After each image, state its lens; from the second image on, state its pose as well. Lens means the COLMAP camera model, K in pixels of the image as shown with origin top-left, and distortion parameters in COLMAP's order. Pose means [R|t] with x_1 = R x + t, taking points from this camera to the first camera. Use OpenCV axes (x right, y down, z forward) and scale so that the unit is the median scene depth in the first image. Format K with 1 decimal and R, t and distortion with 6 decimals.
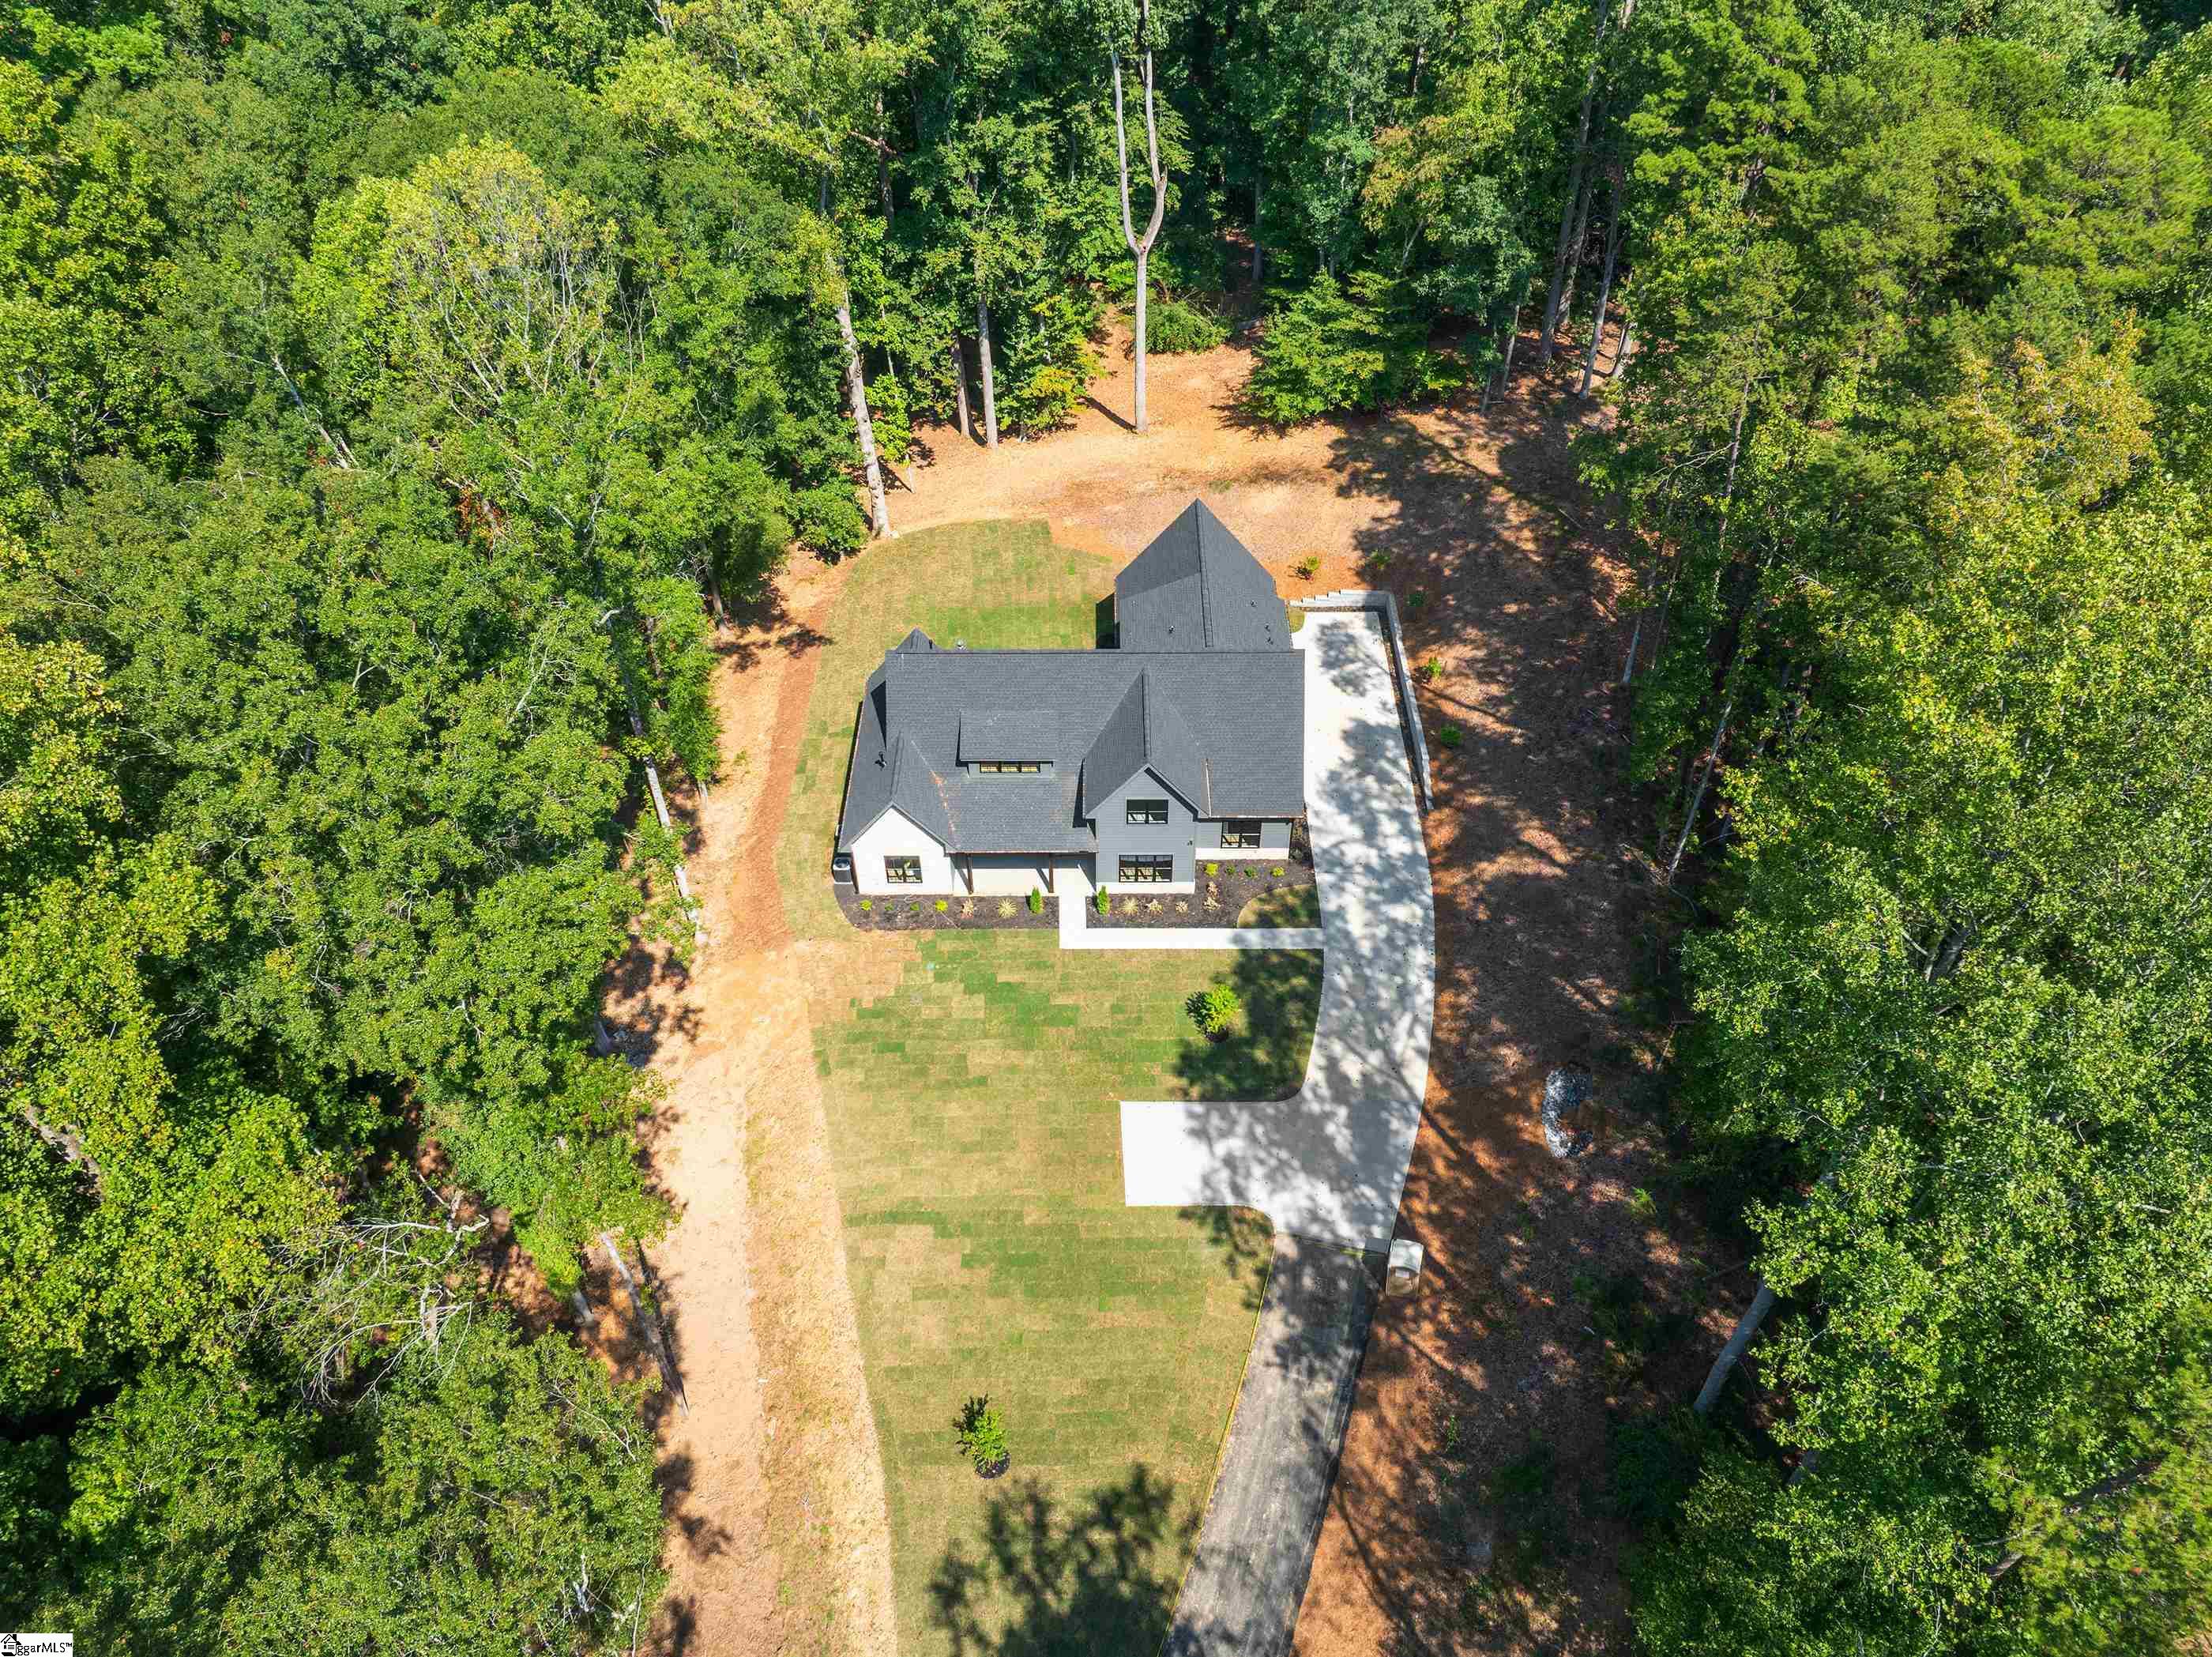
lens RADIAL K [[1537.3, 0, 1106.0], [0, 1537.3, 828.5], [0, 0, 1]] dist [-0.048459, -0.006973]
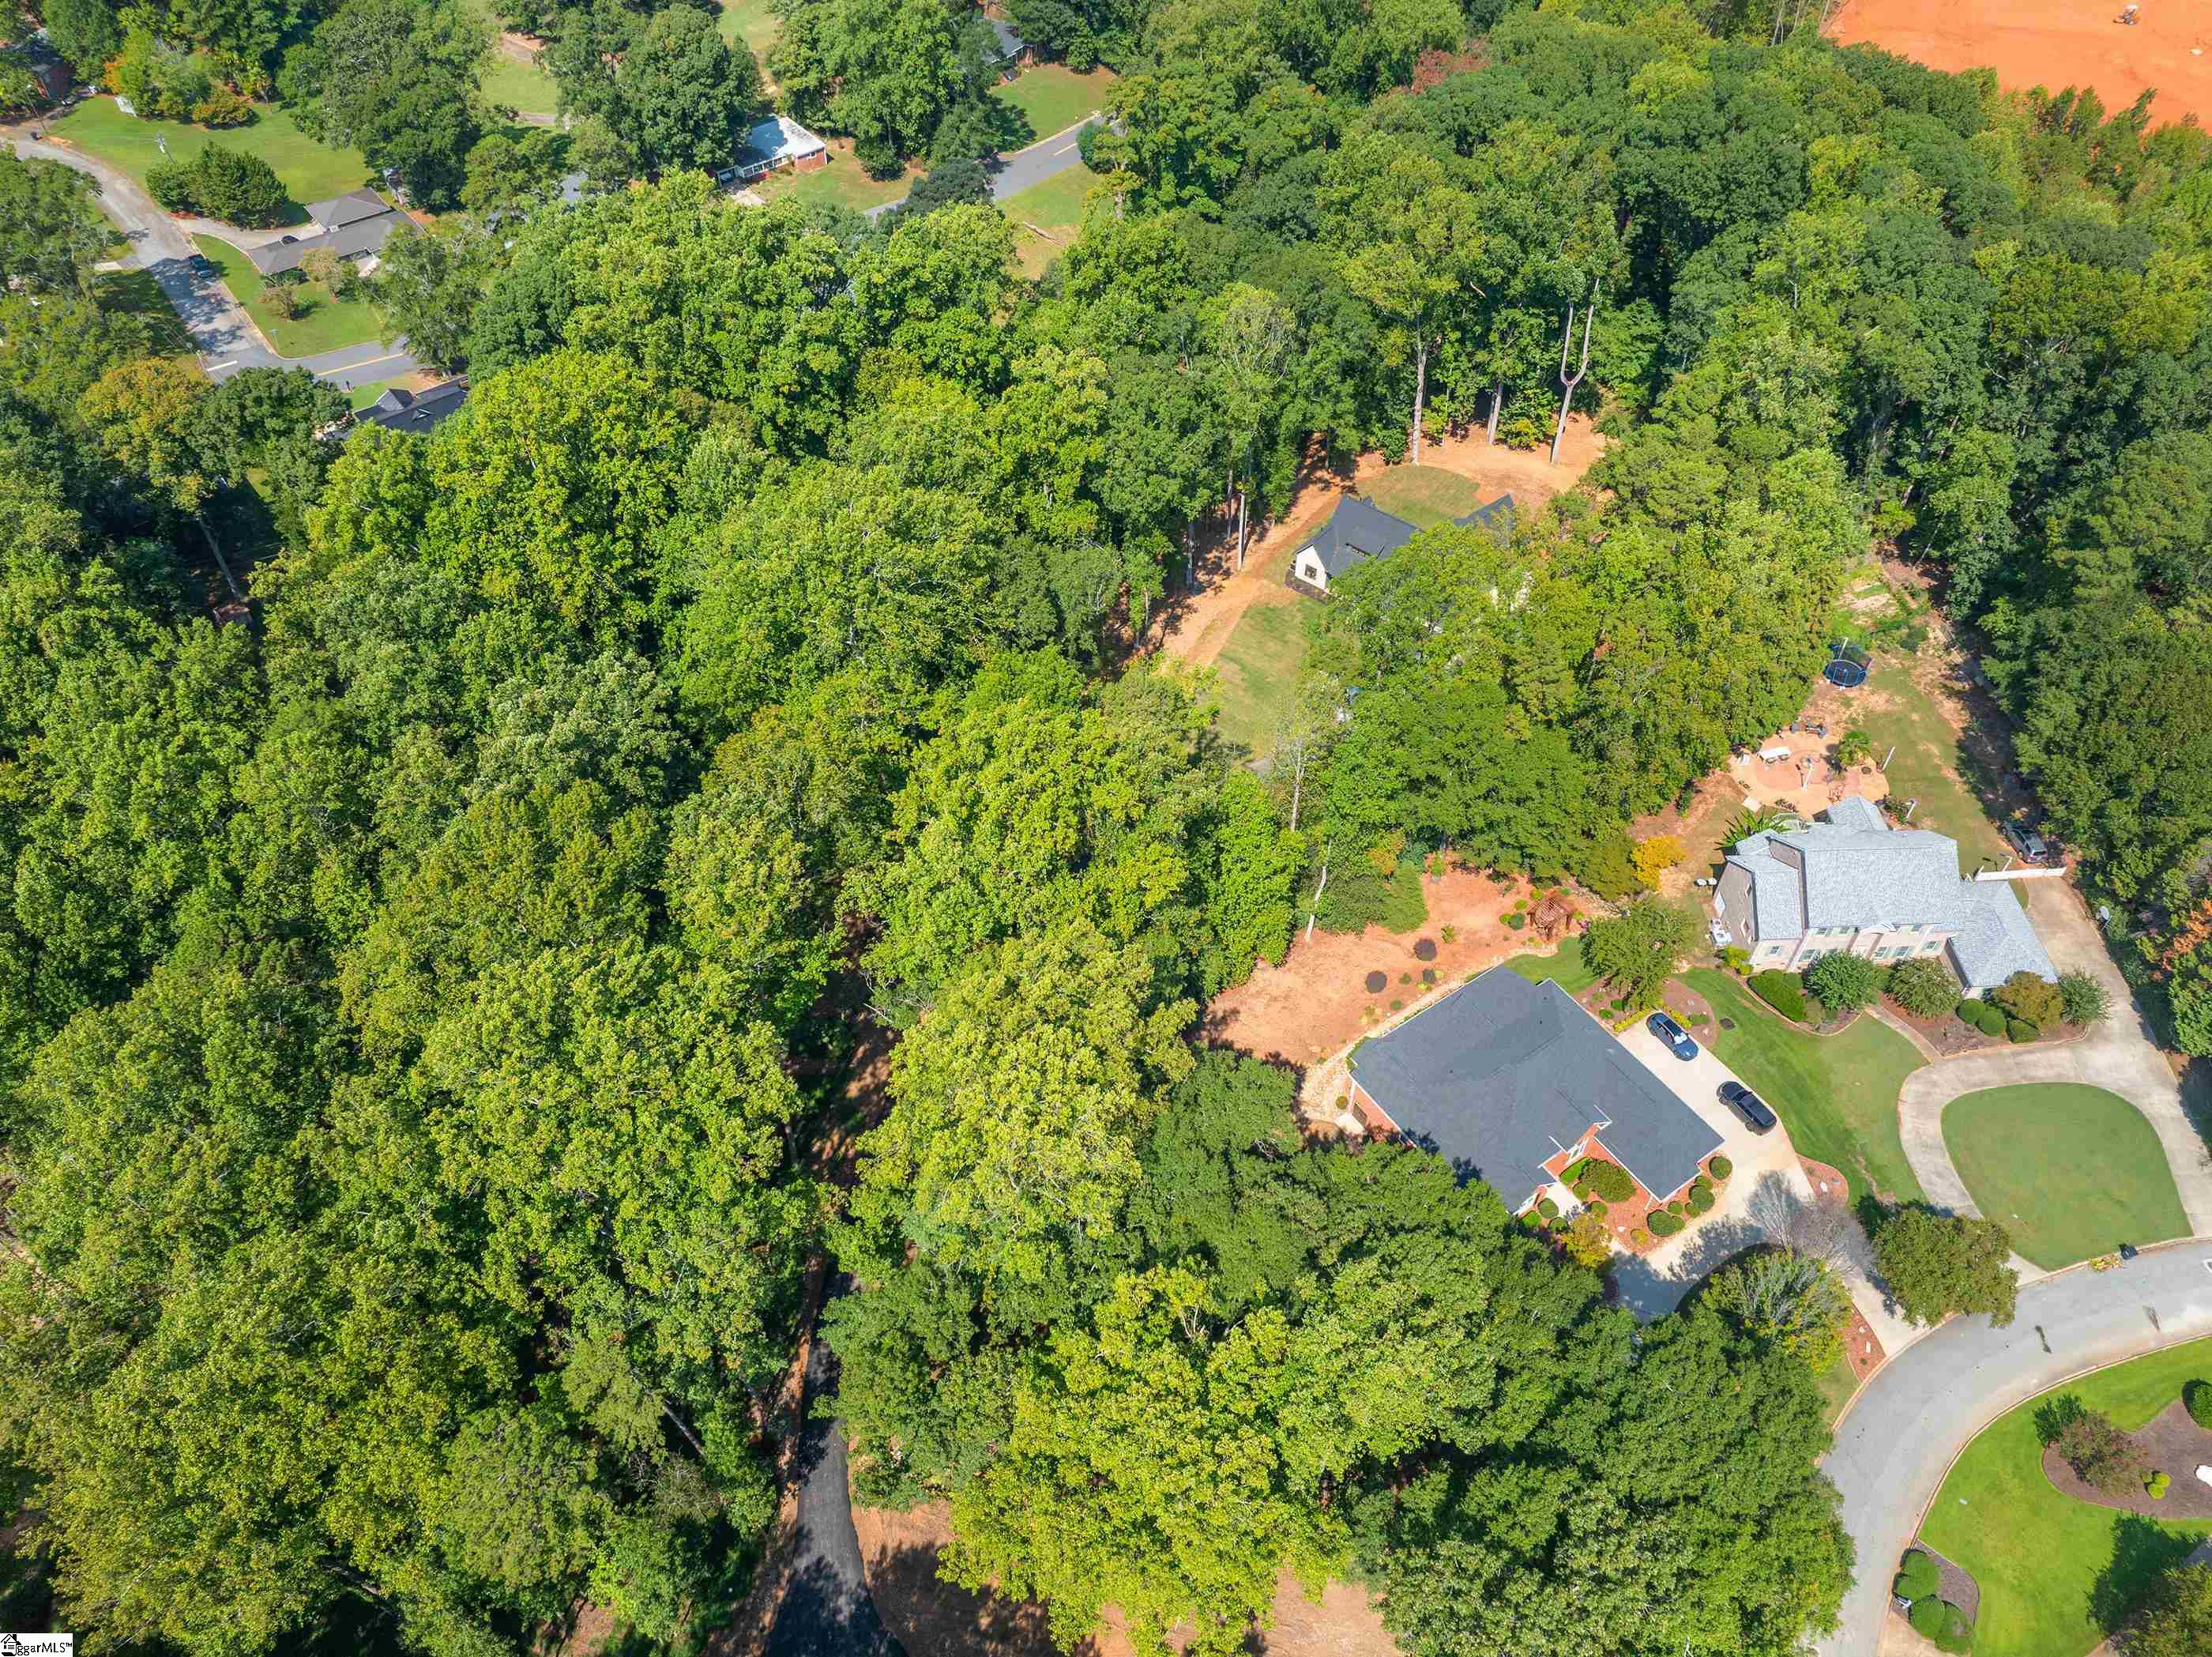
lens RADIAL K [[1537.3, 0, 1106.0], [0, 1537.3, 828.5], [0, 0, 1]] dist [-0.048459, -0.006973]
pose [[0.762681, 0.477189, -0.436587, 0.812339], [-0.446999, 0.876761, 0.177430, 0.086250], [0.467450, 0.059831, 0.881992, -1.240923]]
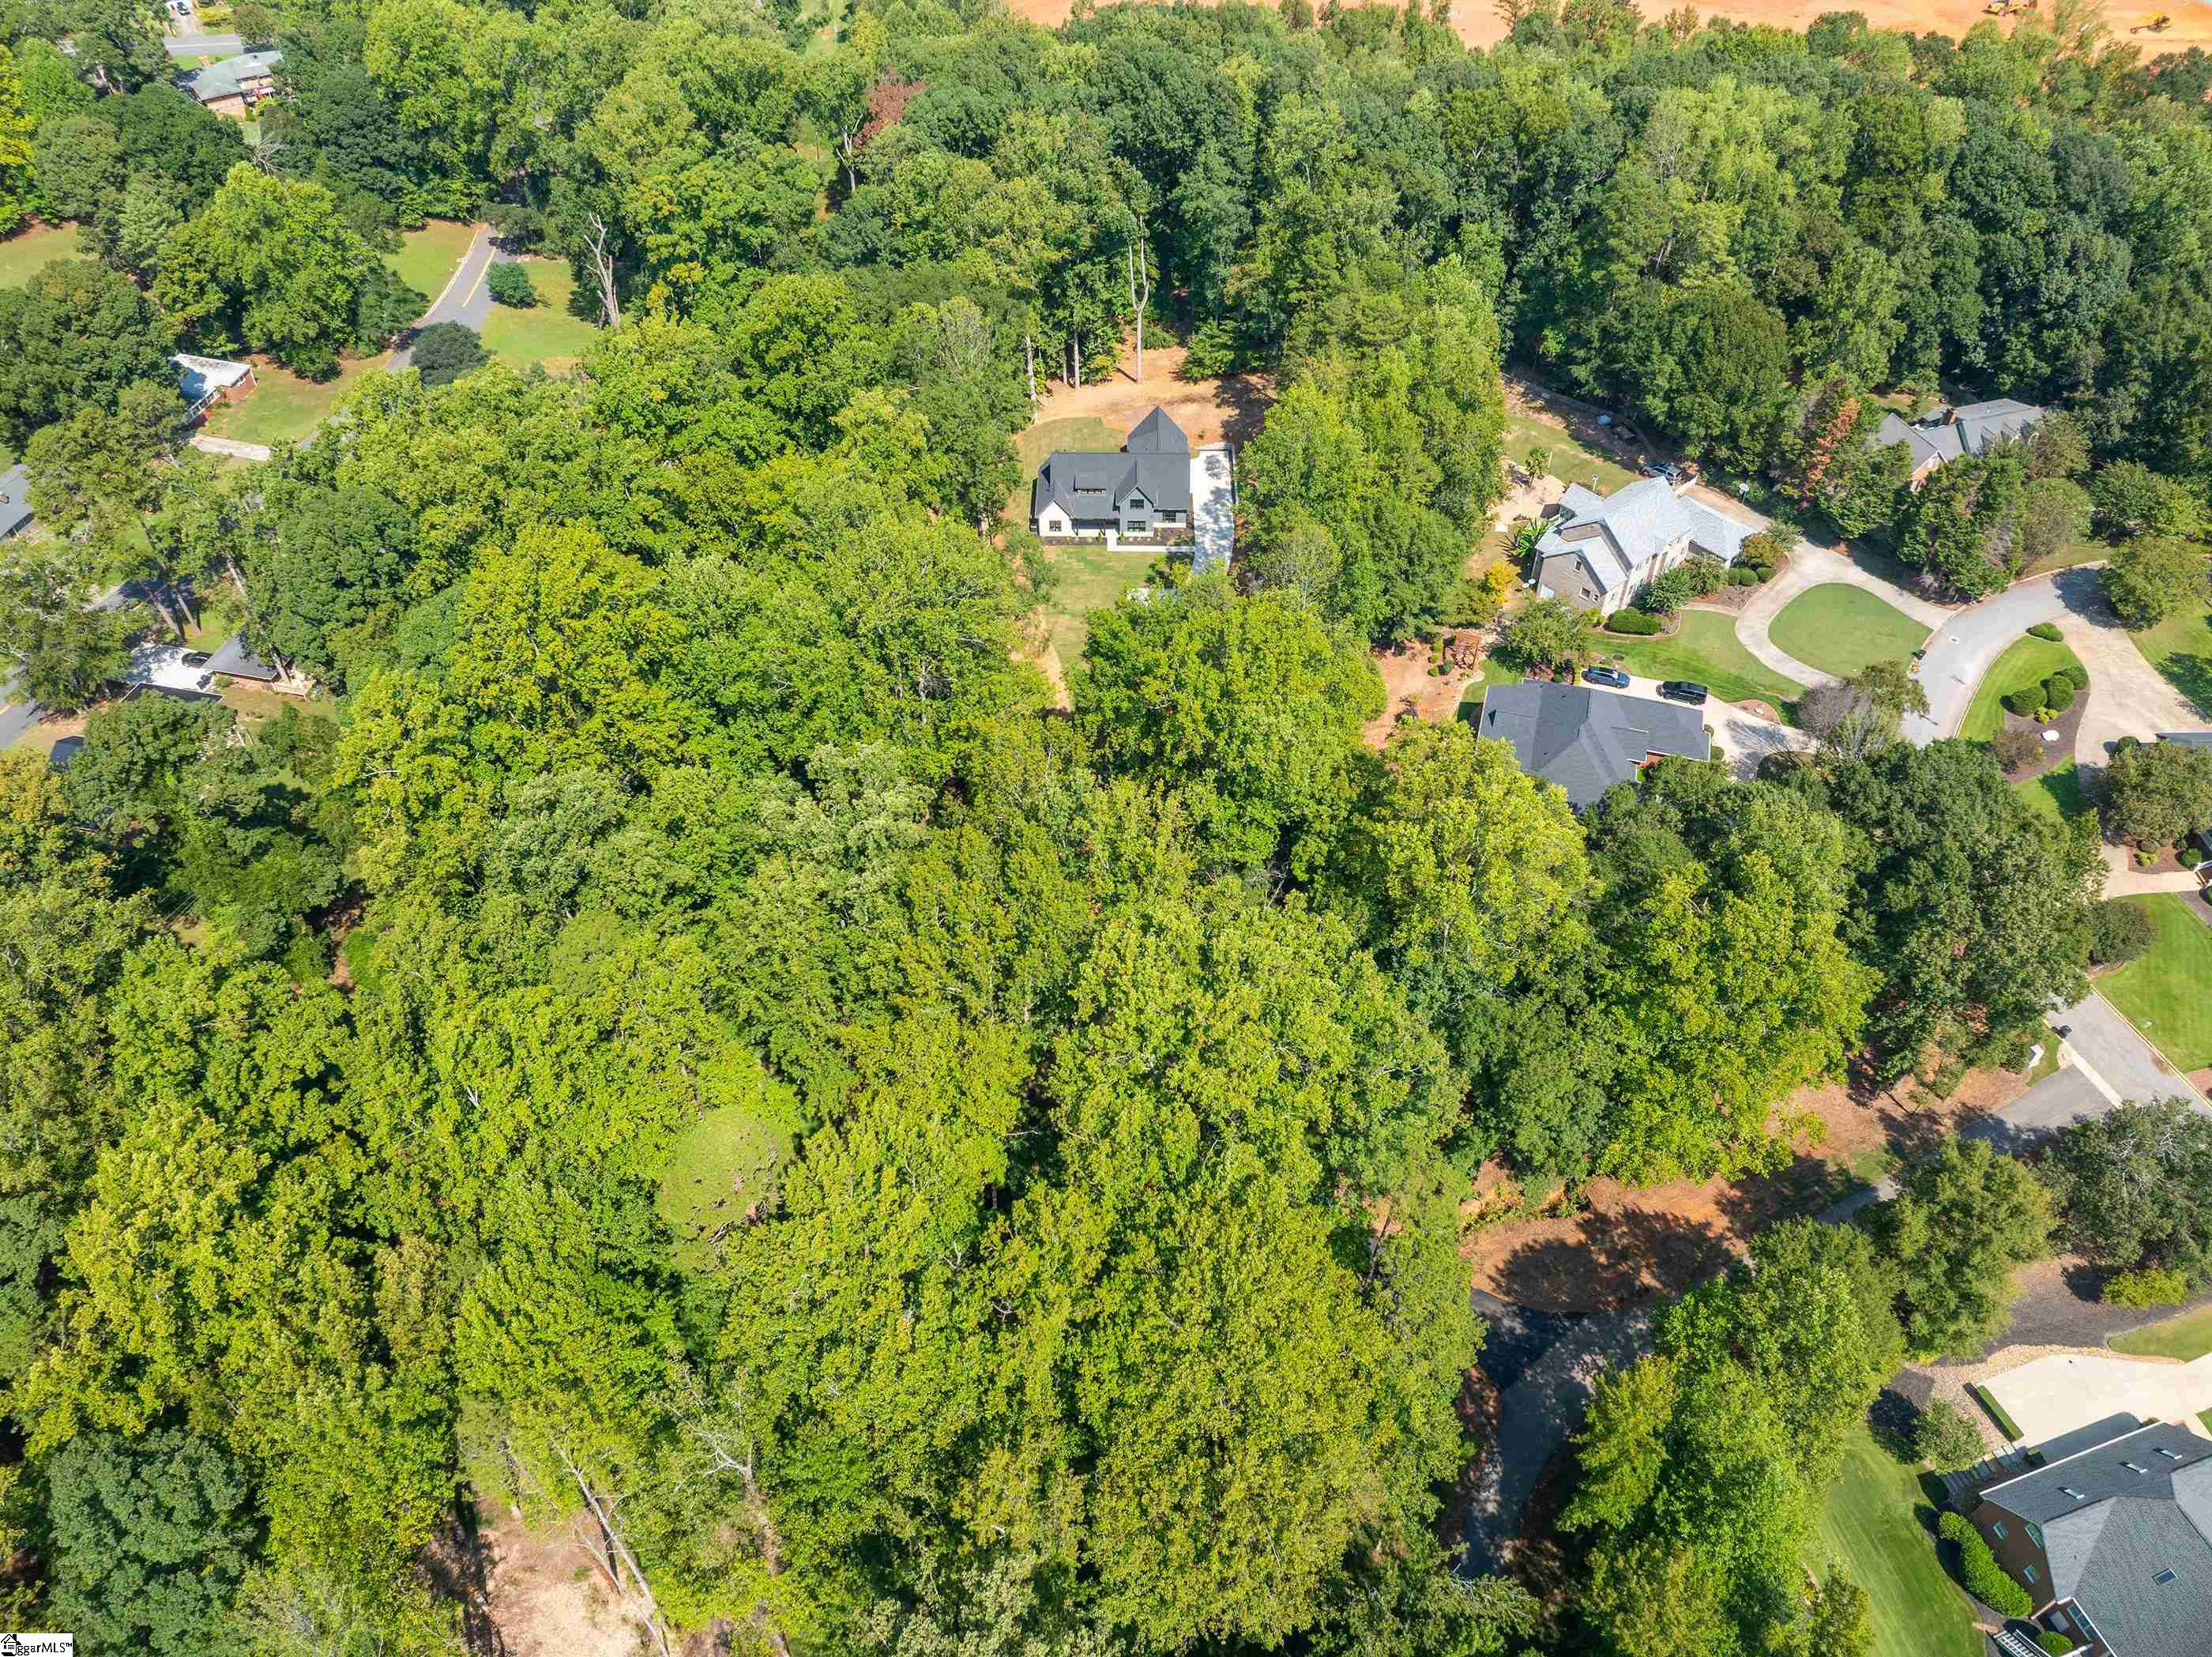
lens RADIAL K [[1575.4, 0, 1106.0], [0, 1575.4, 828.5], [0, 0, 1]] dist [-0.057250, 0.000264]
pose [[0.999890, 0.009127, -0.011673, 0.006136], [-0.008996, 0.999897, 0.011177, 0.485057], [0.011774, -0.011071, 0.999869, -1.722506]]
